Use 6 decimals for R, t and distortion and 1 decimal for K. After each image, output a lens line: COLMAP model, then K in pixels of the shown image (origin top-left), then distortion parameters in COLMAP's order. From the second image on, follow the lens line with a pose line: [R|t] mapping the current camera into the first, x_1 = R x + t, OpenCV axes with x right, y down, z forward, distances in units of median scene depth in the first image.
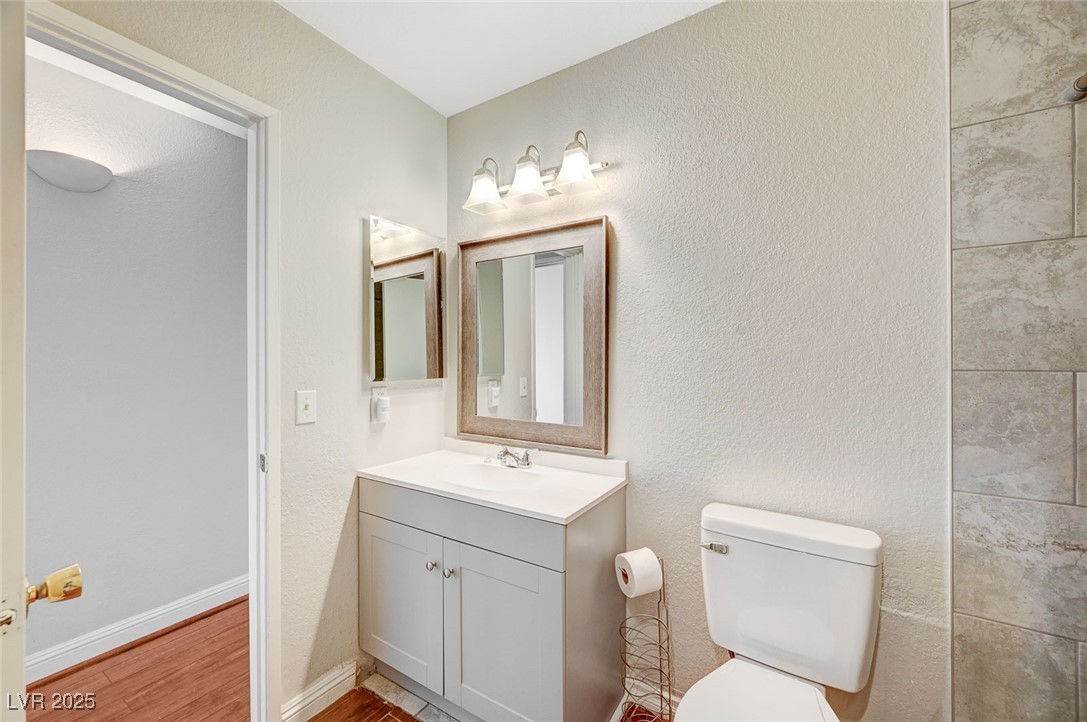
lens RADIAL K [[428.8, 0, 544.9], [0, 428.8, 361.2], [0, 0, 1]] dist [-0.001510, 0.000166]
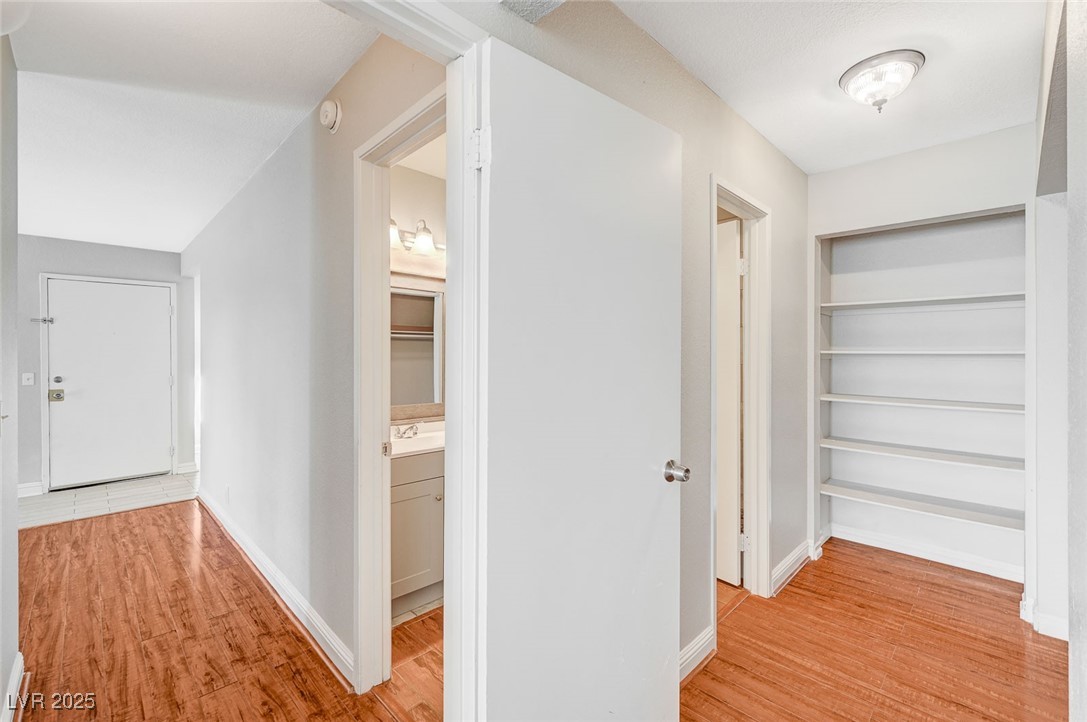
lens RADIAL K [[463.9, 0, 545.4], [0, 463.9, 362.2], [0, 0, 1]] dist [0.002678, 0.000275]
pose [[0.229509, -0.005647, 0.973290, -2.439332], [0.000060, 0.999983, 0.005788, -0.026370], [-0.973306, -0.001270, 0.229506, 0.320075]]
